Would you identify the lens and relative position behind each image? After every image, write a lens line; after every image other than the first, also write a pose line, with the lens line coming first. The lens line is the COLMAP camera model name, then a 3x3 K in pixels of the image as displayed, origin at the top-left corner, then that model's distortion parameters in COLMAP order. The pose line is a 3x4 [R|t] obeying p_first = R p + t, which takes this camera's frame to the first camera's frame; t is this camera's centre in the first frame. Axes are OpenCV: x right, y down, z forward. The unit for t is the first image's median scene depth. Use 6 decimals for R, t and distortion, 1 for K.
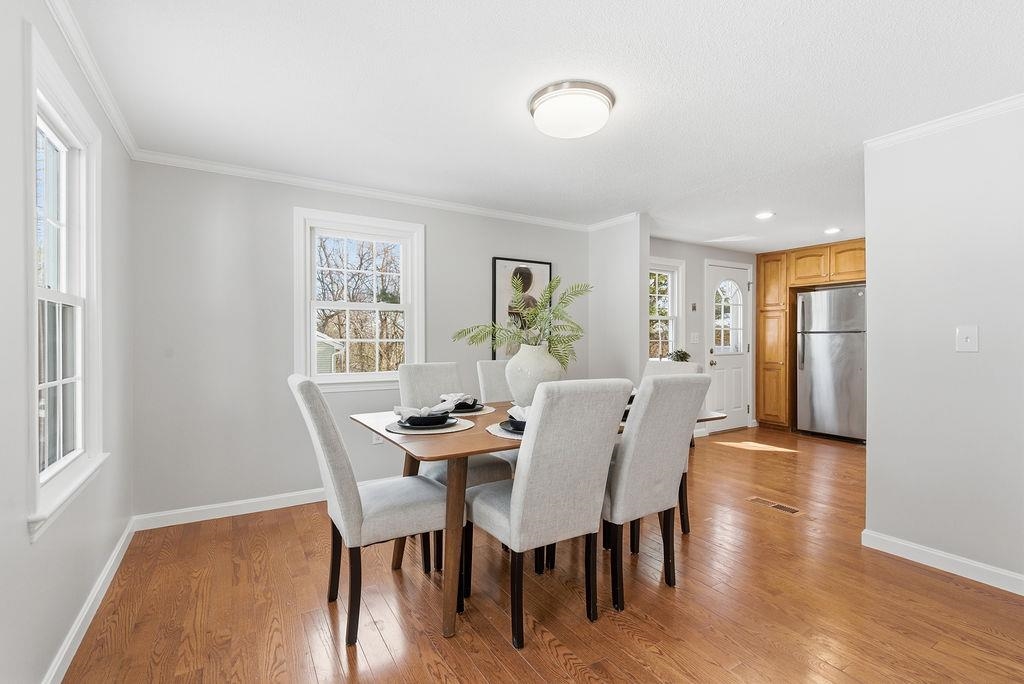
lens RADIAL K [[459.1, 0, 513.7], [0, 459.1, 339.0], [0, 0, 1]] dist [0.001597, -0.000243]
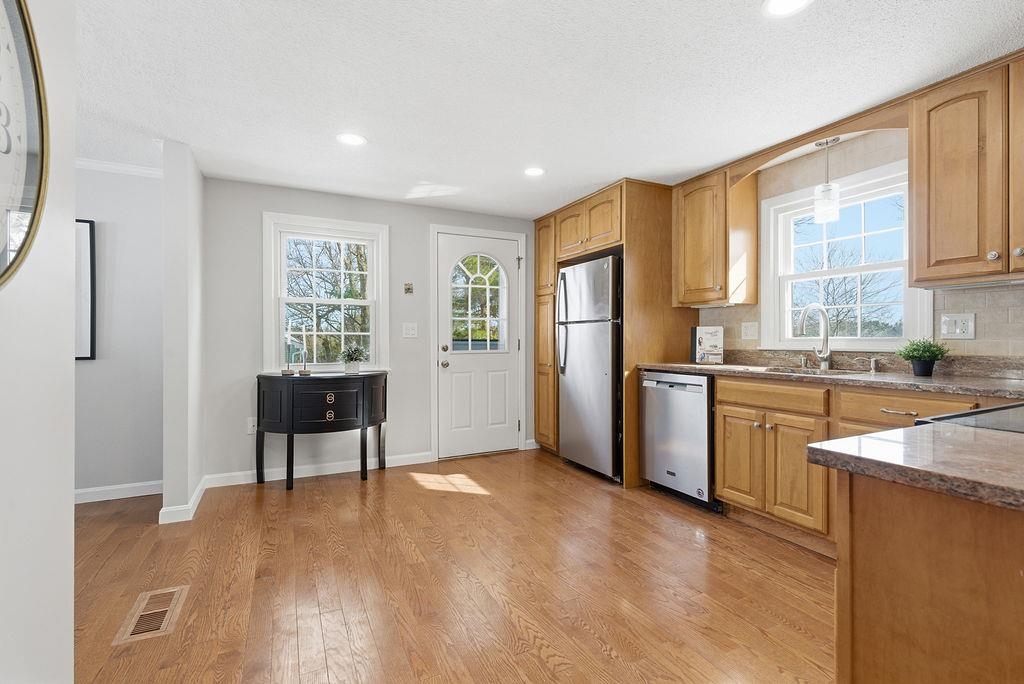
lens RADIAL K [[459.1, 0, 513.7], [0, 459.1, 339.0], [0, 0, 1]] dist [0.001597, -0.000243]
pose [[0.996147, 0.001657, -0.087679, 0.575710], [-0.001848, 0.999996, -0.002098, 0.012039], [0.087675, 0.002252, 0.996147, 0.253799]]
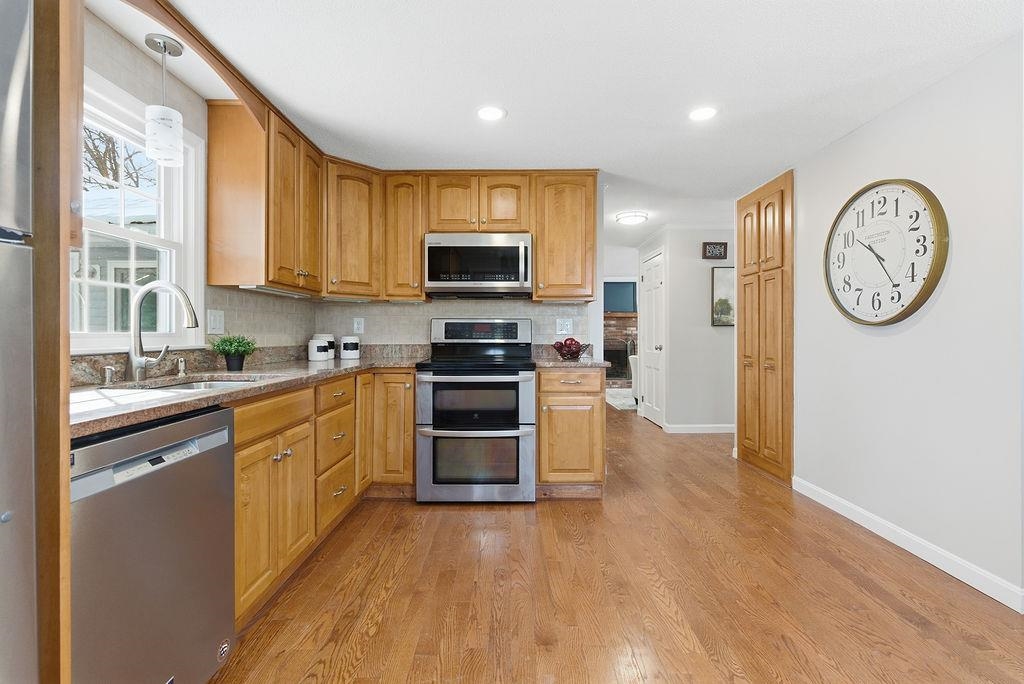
lens RADIAL K [[456.9, 0, 512.3], [0, 456.9, 335.1], [0, 0, 1]] dist [0.012570, -0.000362]
pose [[-0.847685, 0.000889, 0.530500, 0.476529], [0.003403, 0.999987, 0.003761, 0.010721], [-0.530490, 0.004993, -0.847677, 0.881158]]
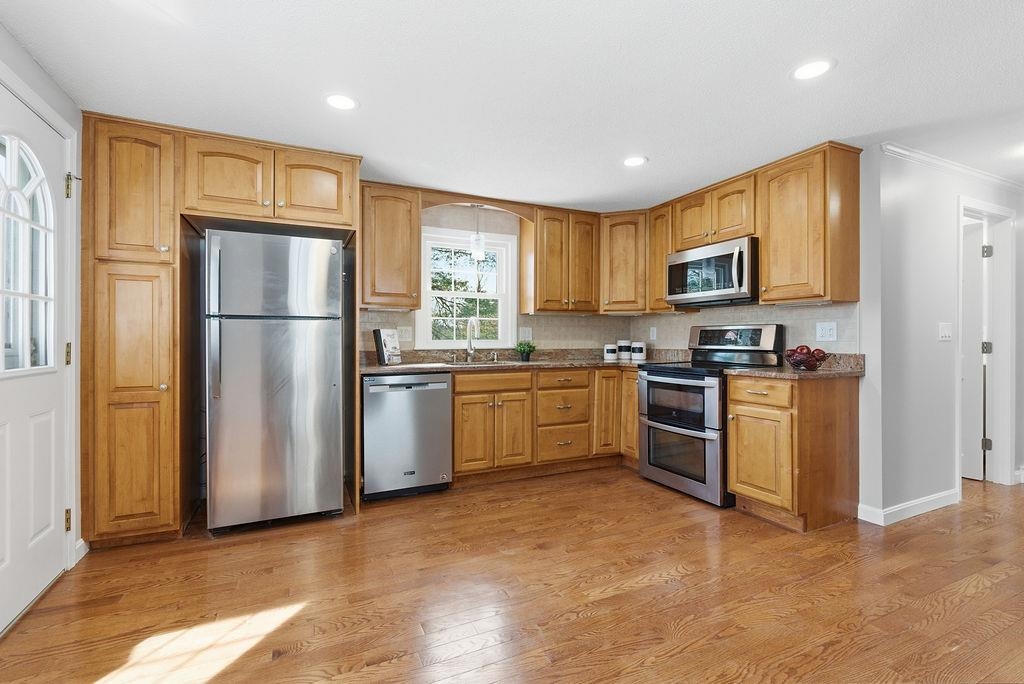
lens RADIAL K [[459.1, 0, 513.7], [0, 459.1, 339.0], [0, 0, 1]] dist [0.001597, -0.000243]
pose [[0.110962, 0.002123, 0.993822, 0.189754], [0.003383, 0.999991, -0.002514, 0.009858], [-0.993819, 0.003641, 0.110954, 0.613682]]
